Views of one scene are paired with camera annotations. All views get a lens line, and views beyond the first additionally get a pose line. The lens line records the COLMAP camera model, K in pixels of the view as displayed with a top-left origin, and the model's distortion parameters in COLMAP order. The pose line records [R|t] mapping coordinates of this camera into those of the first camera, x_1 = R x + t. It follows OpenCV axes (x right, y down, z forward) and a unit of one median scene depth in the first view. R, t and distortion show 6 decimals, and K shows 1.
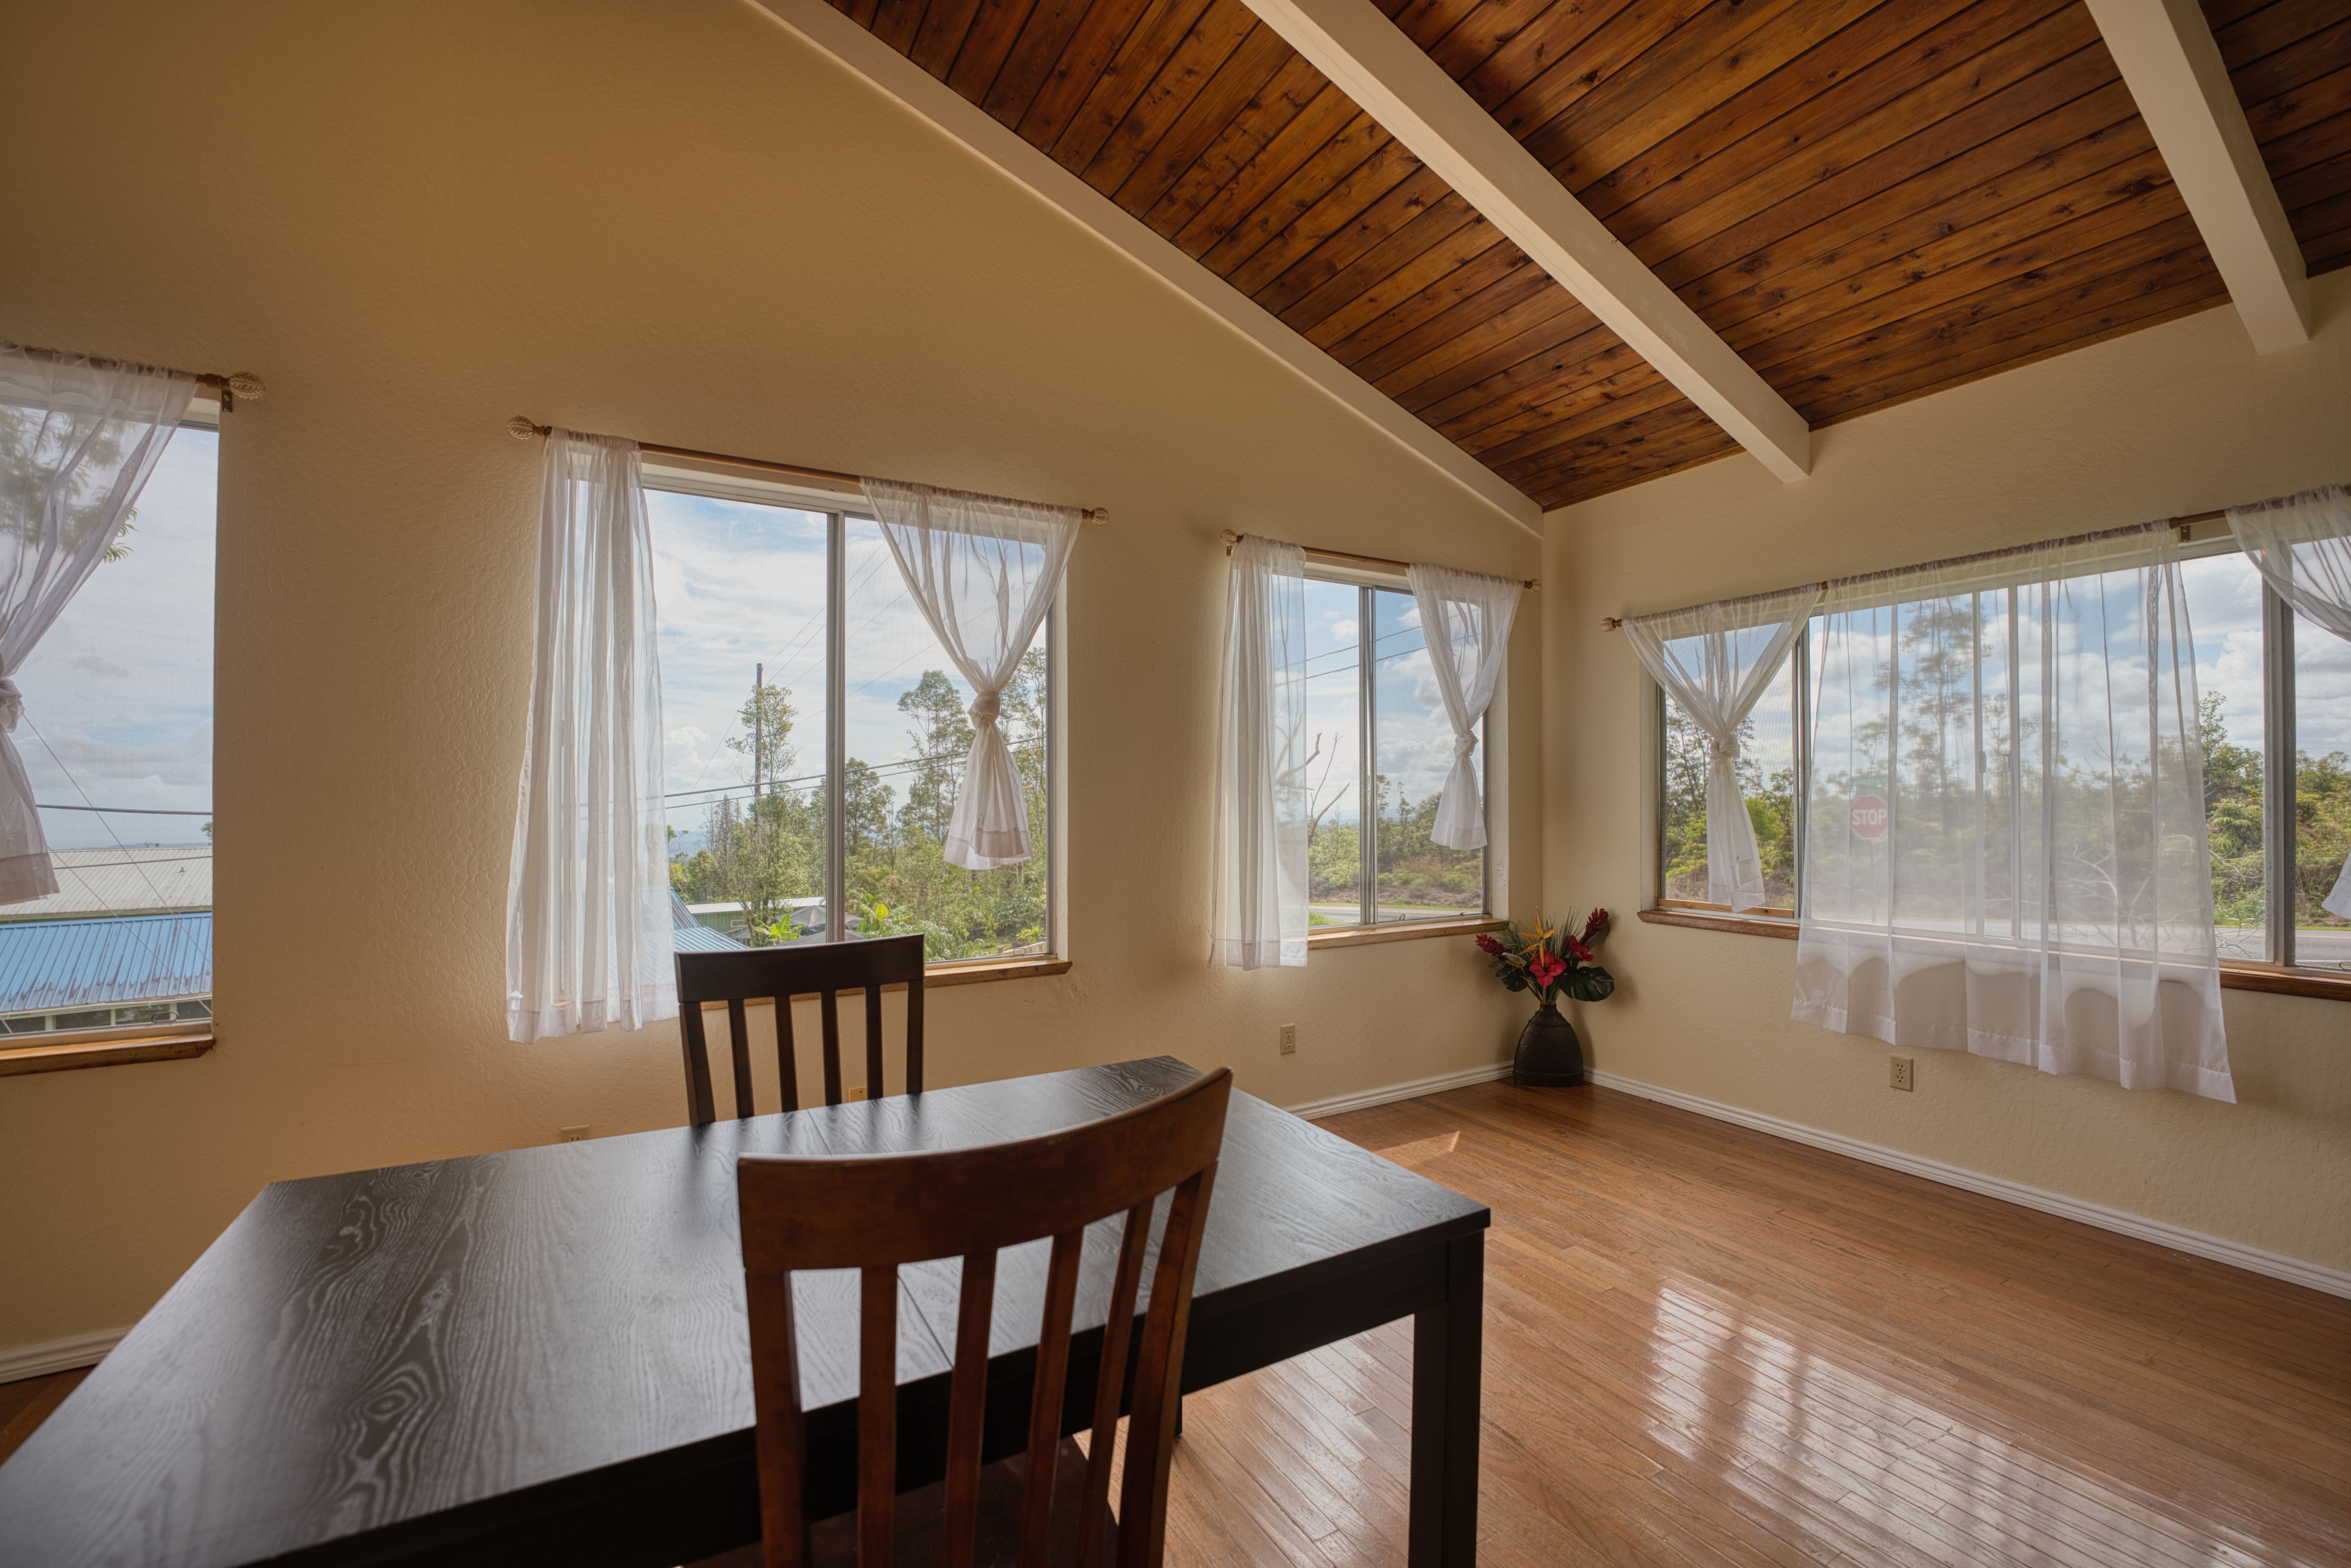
lens RADIAL K [[955.3, 0, 1181.3], [0, 955.3, 799.3], [0, 0, 1]] dist [-0.029824, 0.004060]
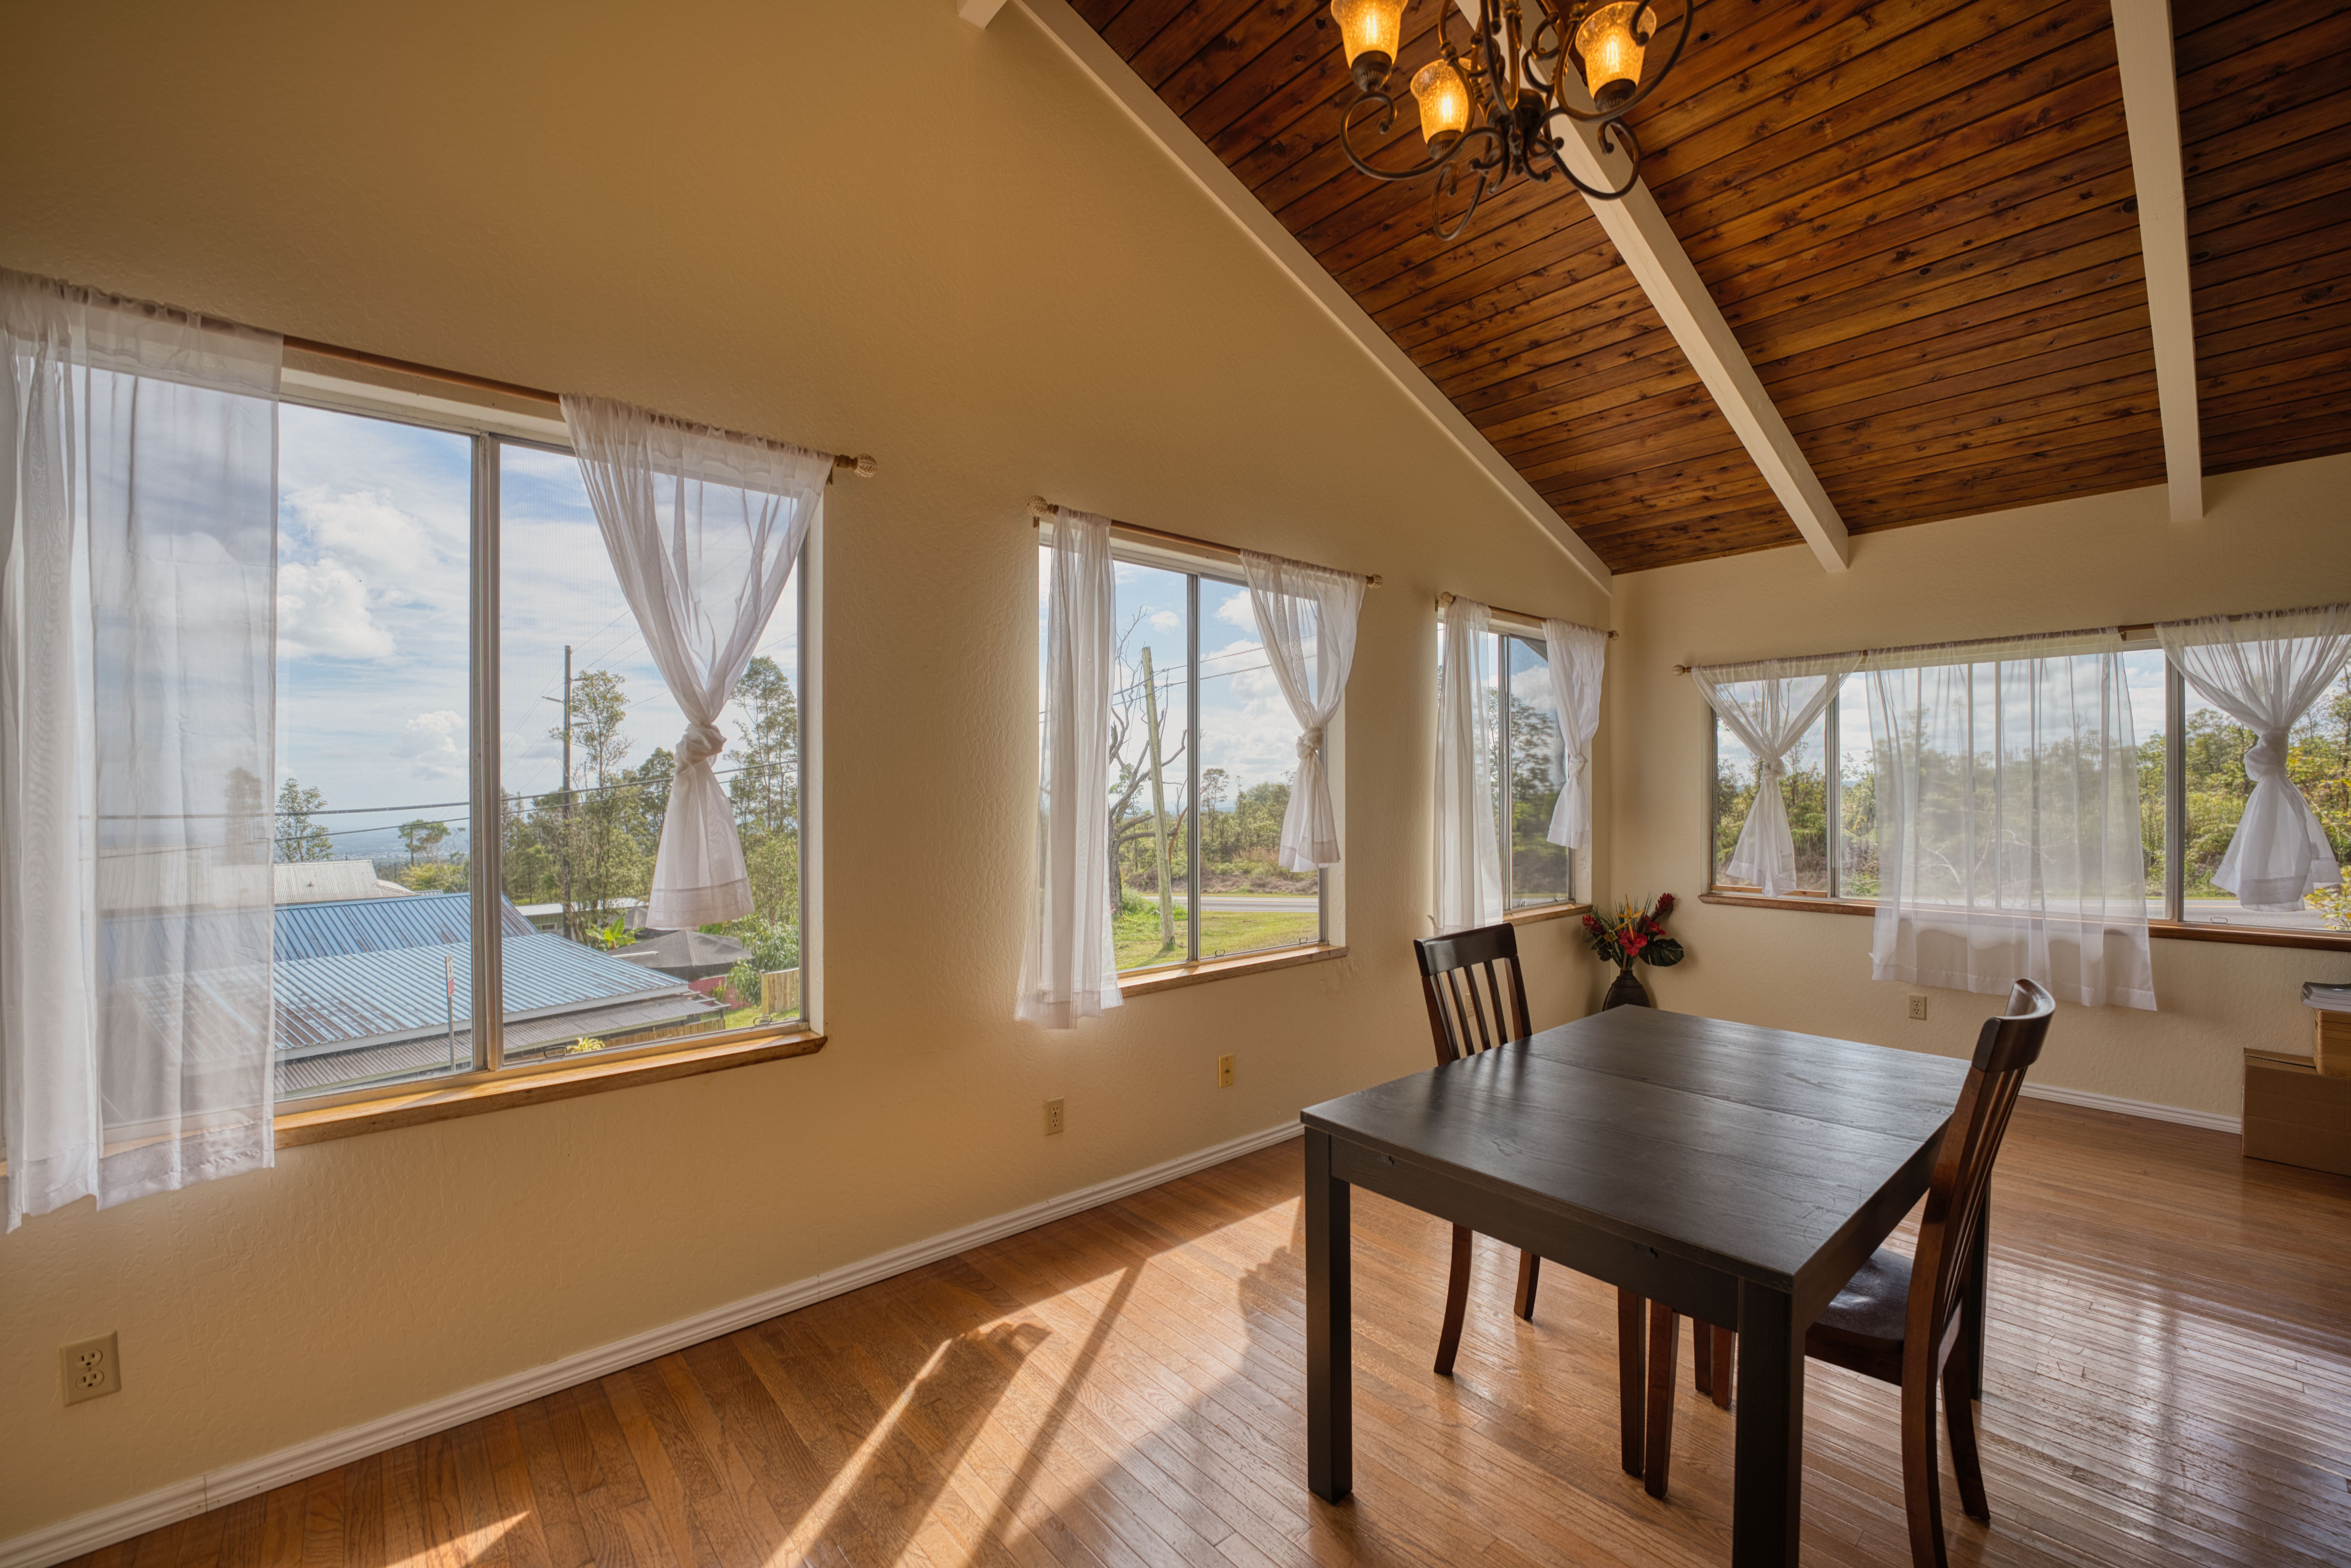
lens RADIAL K [[955.3, 0, 1178.1], [0, 955.3, 800.2], [0, 0, 1]] dist [-0.029824, 0.004060]
pose [[0.982087, -0.002666, 0.188410, -0.598416], [0.000742, 0.999947, 0.010284, -0.031313], [-0.188428, -0.009960, 0.982037, -0.164067]]
